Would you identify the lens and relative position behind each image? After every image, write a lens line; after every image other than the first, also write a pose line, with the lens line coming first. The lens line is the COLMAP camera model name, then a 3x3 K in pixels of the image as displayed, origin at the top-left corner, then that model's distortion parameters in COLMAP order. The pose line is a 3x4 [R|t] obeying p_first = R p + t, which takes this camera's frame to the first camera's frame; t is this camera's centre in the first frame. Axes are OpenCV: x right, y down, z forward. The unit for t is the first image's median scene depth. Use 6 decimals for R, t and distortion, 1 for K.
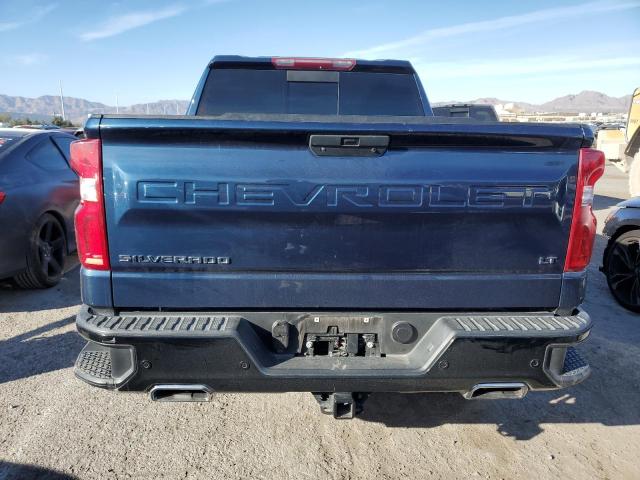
lens RADIAL K [[474.3, 0, 312.8], [0, 474.3, 239.3], [0, 0, 1]] dist [-0.010771, -0.001971]
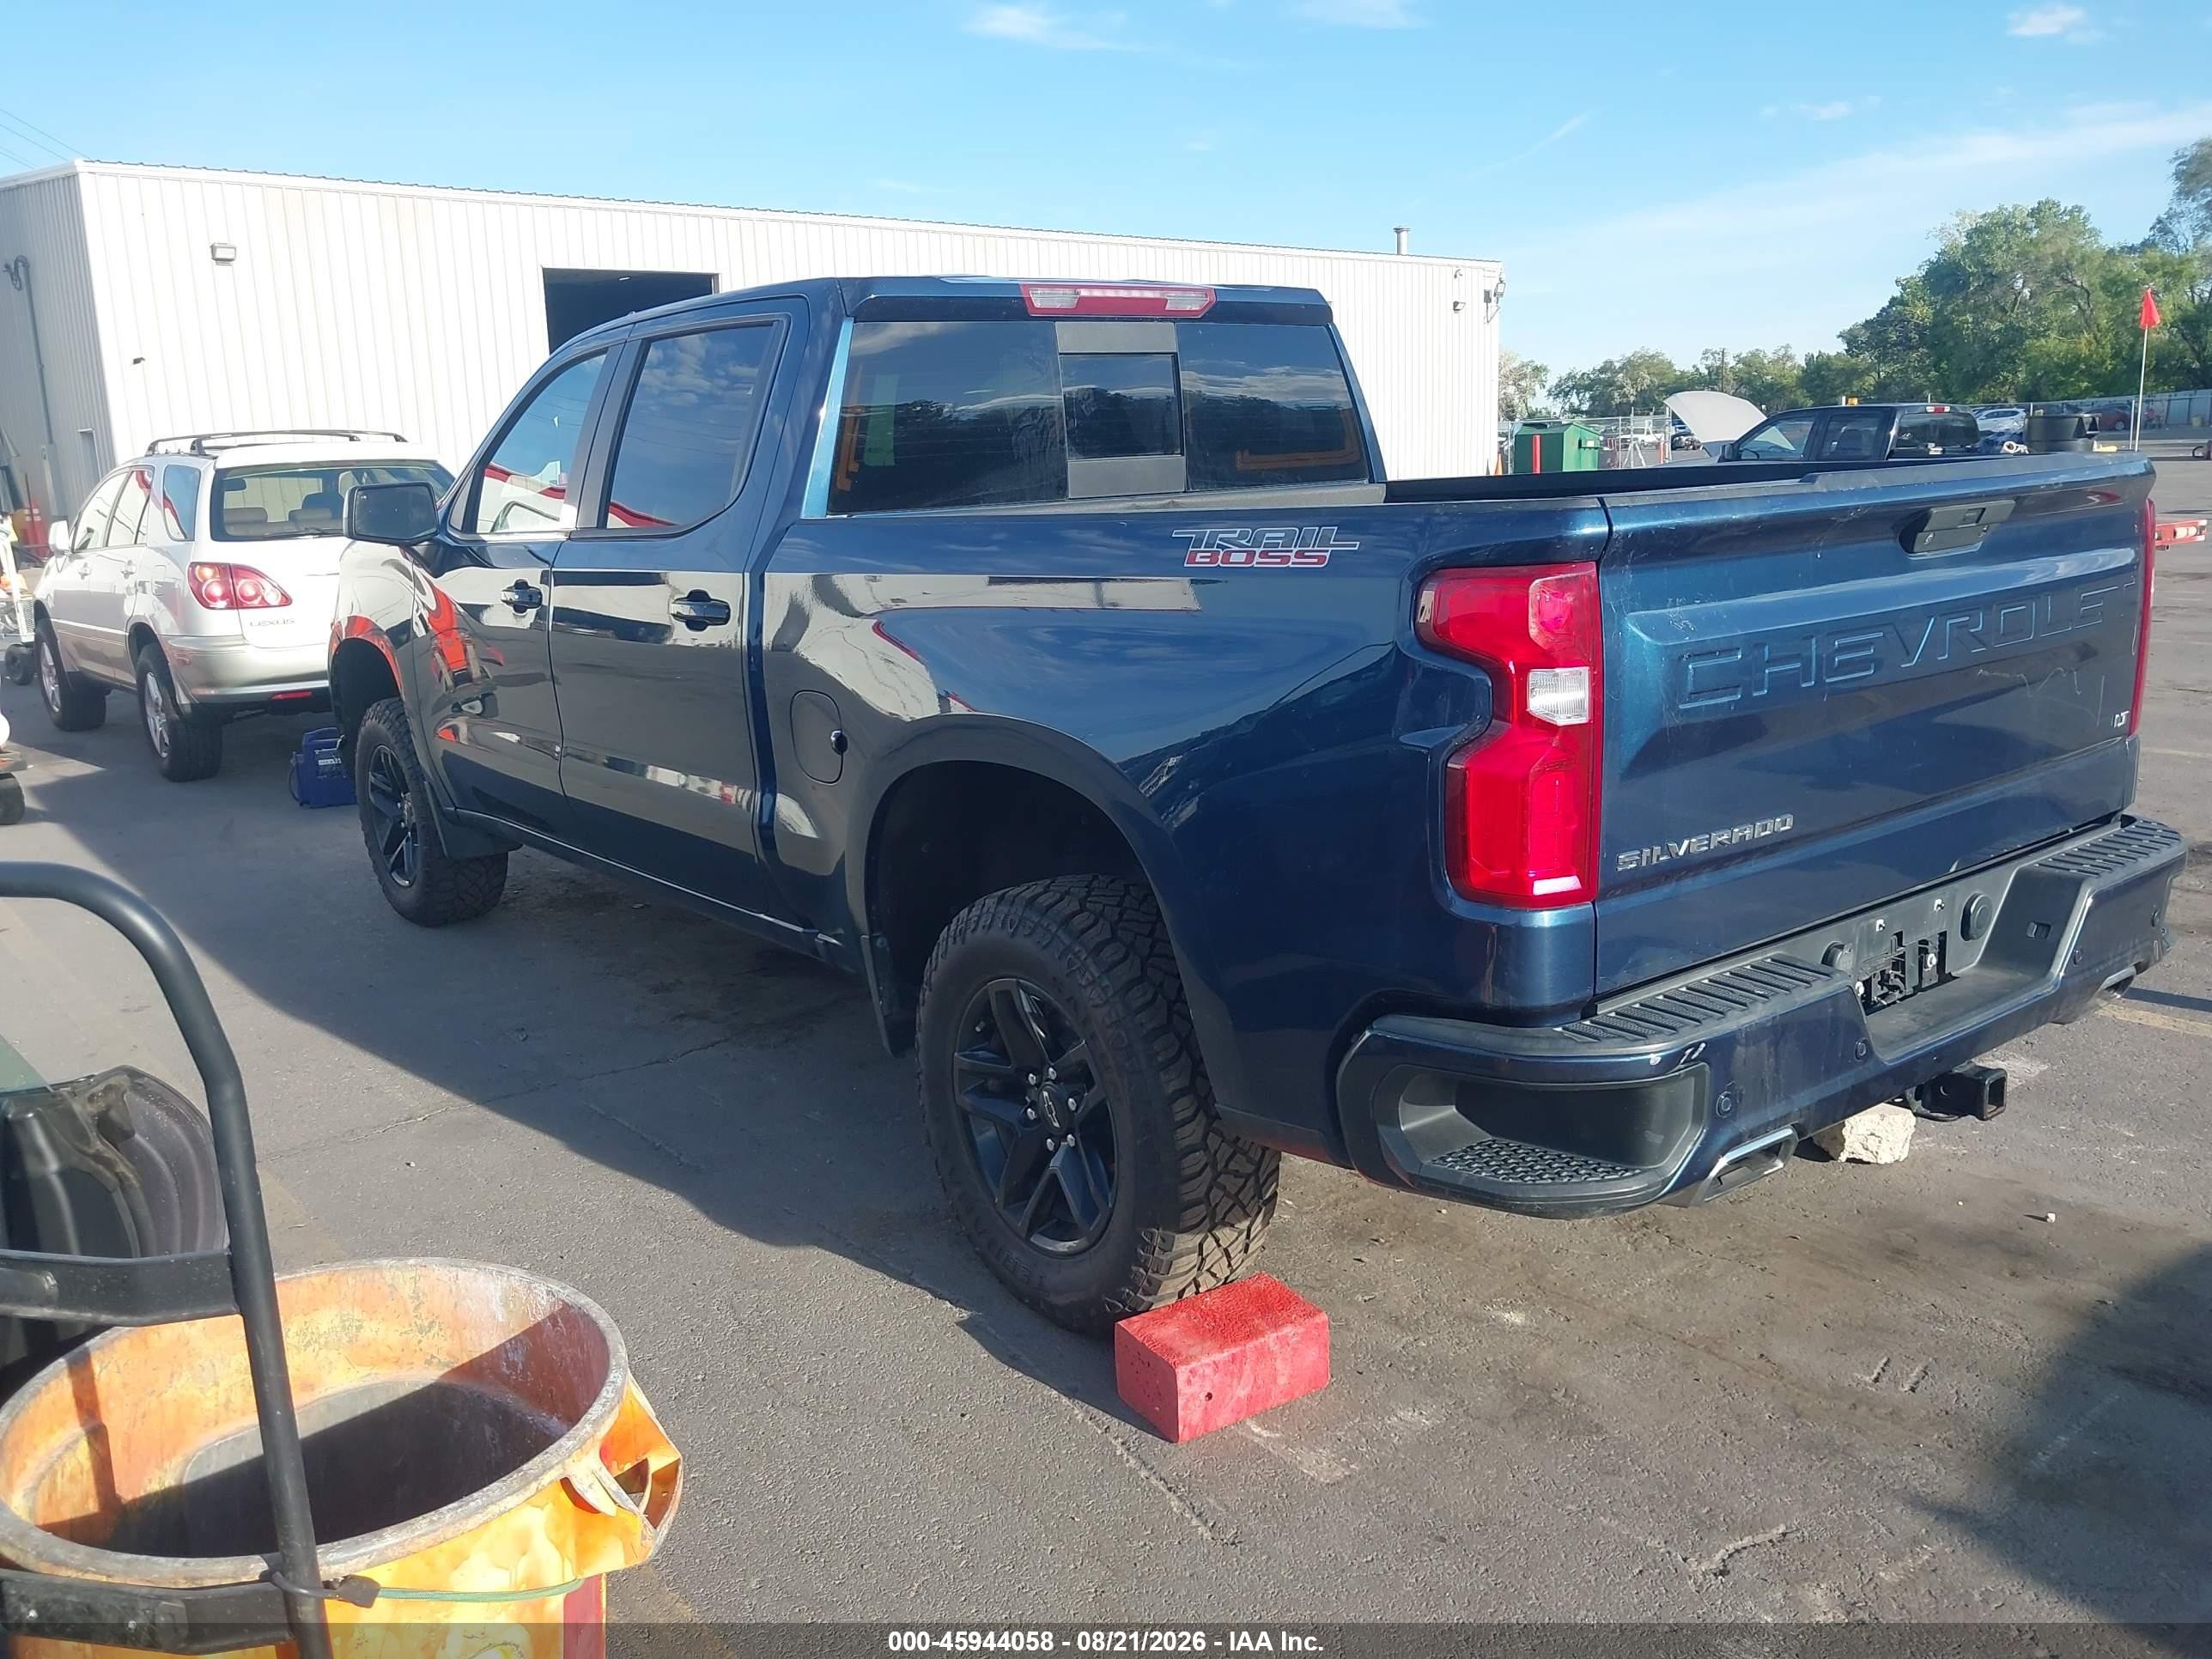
lens RADIAL K [[1639.2, 0, 1081.1], [0, 1639.2, 827.2], [0, 0, 1]] dist [-0.010771, -0.001971]
pose [[0.846897, -0.178098, 0.501045, -1.422987], [0.181462, 0.982479, 0.042507, -0.122916], [-0.499837, 0.054922, 0.864377, 0.058245]]
